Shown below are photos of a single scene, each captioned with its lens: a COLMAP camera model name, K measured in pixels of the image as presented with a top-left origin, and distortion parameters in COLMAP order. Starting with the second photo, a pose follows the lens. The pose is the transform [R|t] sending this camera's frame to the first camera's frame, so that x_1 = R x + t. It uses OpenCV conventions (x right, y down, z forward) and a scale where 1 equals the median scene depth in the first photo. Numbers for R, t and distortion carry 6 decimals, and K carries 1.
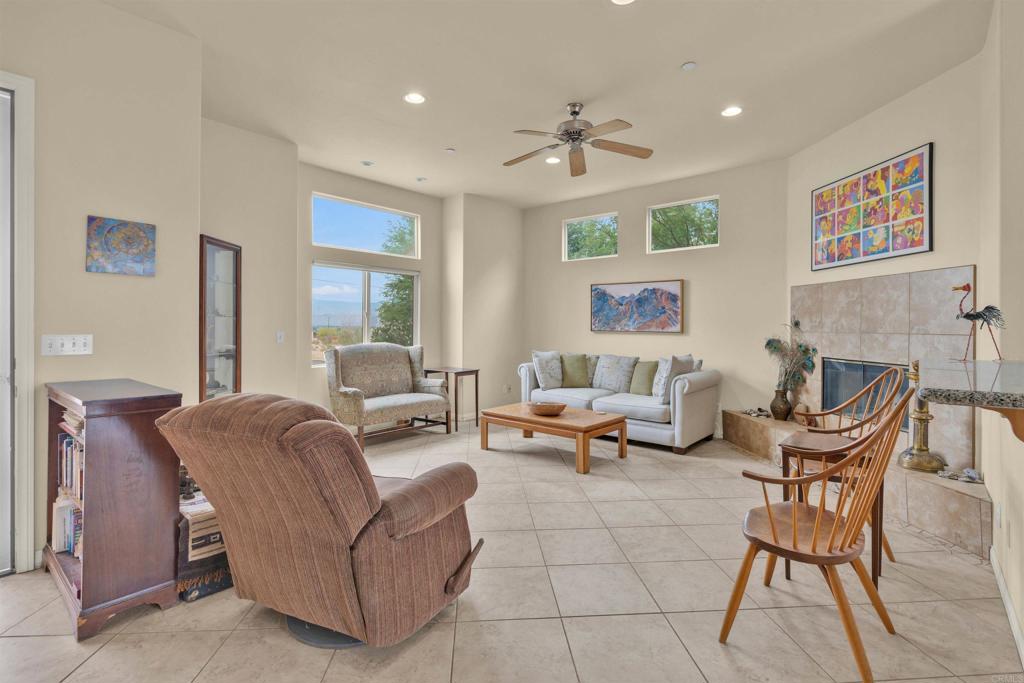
lens RADIAL K [[479.4, 0, 513.9], [0, 479.4, 326.1], [0, 0, 1]] dist [-0.004676, -0.000444]
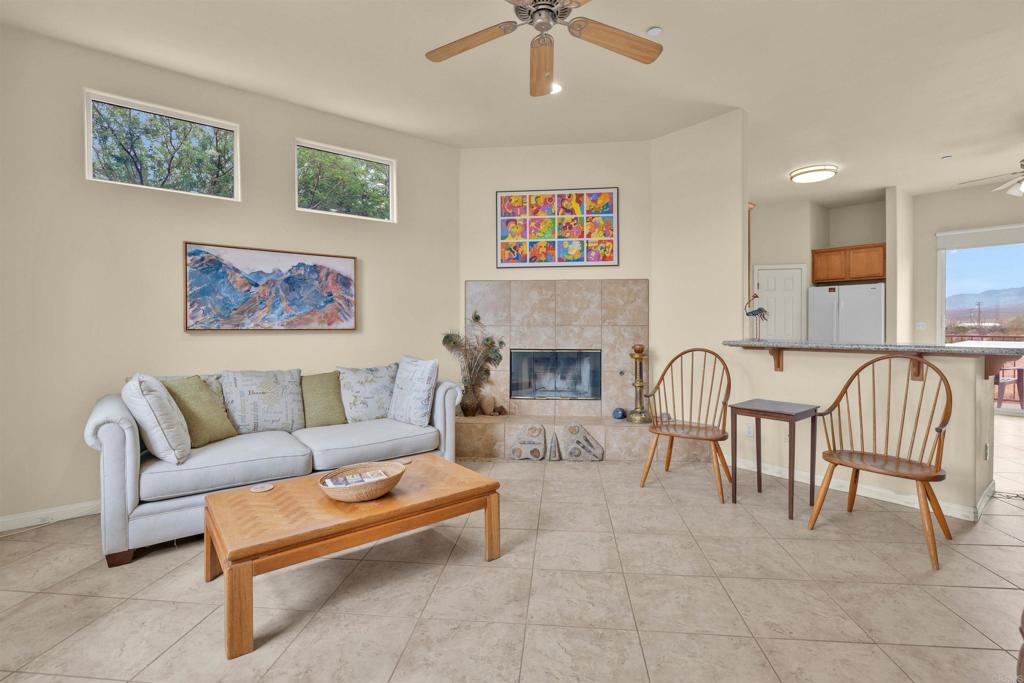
lens RADIAL K [[479.4, 0, 513.9], [0, 479.4, 326.1], [0, 0, 1]] dist [-0.004676, -0.000444]
pose [[0.173767, -0.011399, 0.984721, -0.470787], [0.004114, 0.999933, 0.010850, 0.001710], [-0.984778, 0.002165, 0.173802, 0.897543]]
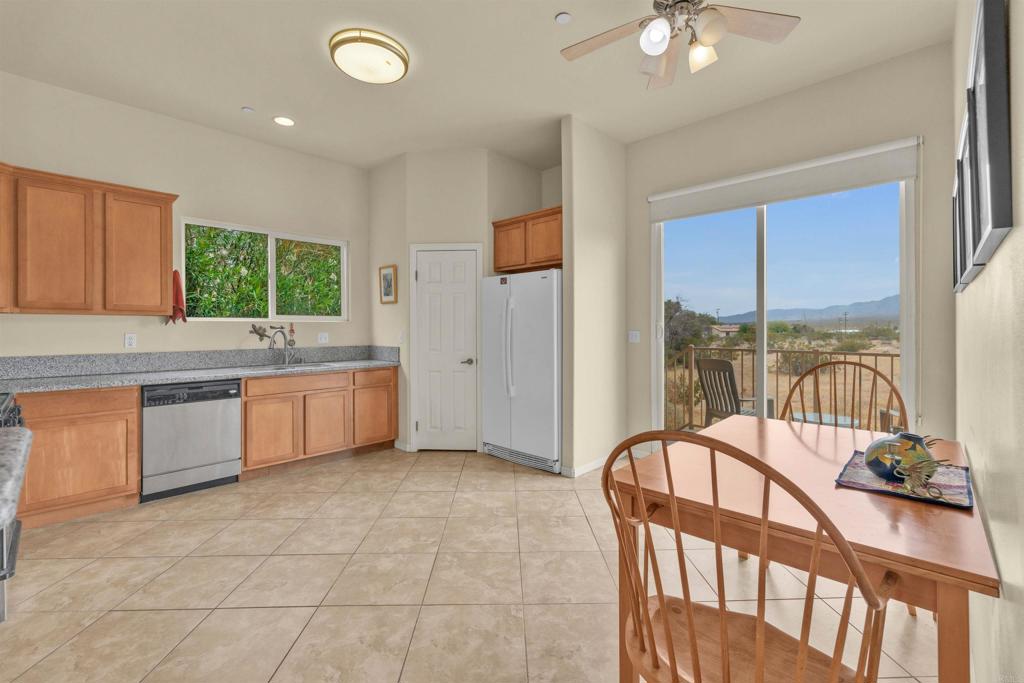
lens RADIAL K [[436.3, 0, 515.4], [0, 436.3, 327.5], [0, 0, 1]] dist [0.001609, 0.000136]
pose [[0.053136, -0.003018, 0.998583, 0.396909], [-0.000264, 0.999995, 0.003037, 0.000471], [-0.998587, -0.000425, 0.053135, -0.004752]]
